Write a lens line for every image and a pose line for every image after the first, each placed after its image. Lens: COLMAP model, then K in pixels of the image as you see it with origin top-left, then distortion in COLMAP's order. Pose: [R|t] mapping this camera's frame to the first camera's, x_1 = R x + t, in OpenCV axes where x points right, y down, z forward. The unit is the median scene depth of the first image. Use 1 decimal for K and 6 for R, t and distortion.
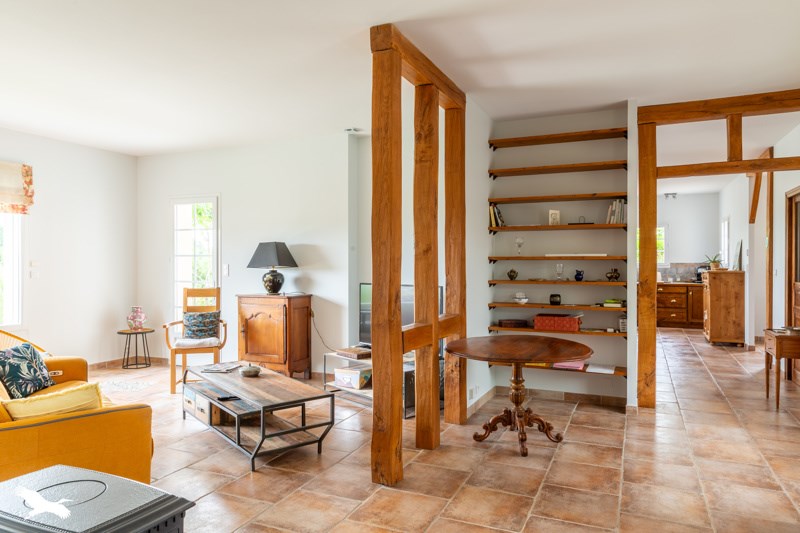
lens RADIAL K [[526.6, 0, 411.0], [0, 526.6, 265.2], [0, 0, 1]] dist [0.006779, 0.002895]
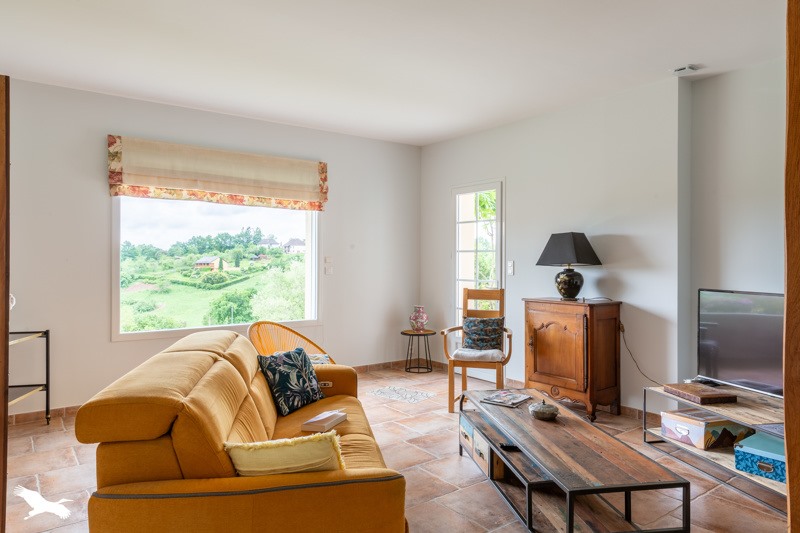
lens RADIAL K [[526.6, 0, 411.0], [0, 526.6, 265.2], [0, 0, 1]] dist [0.006779, 0.002895]
pose [[0.866776, 0.006540, -0.498655, -0.078984], [-0.003723, 0.999971, 0.006644, -0.000097], [0.498684, -0.003902, 0.866775, 0.216358]]
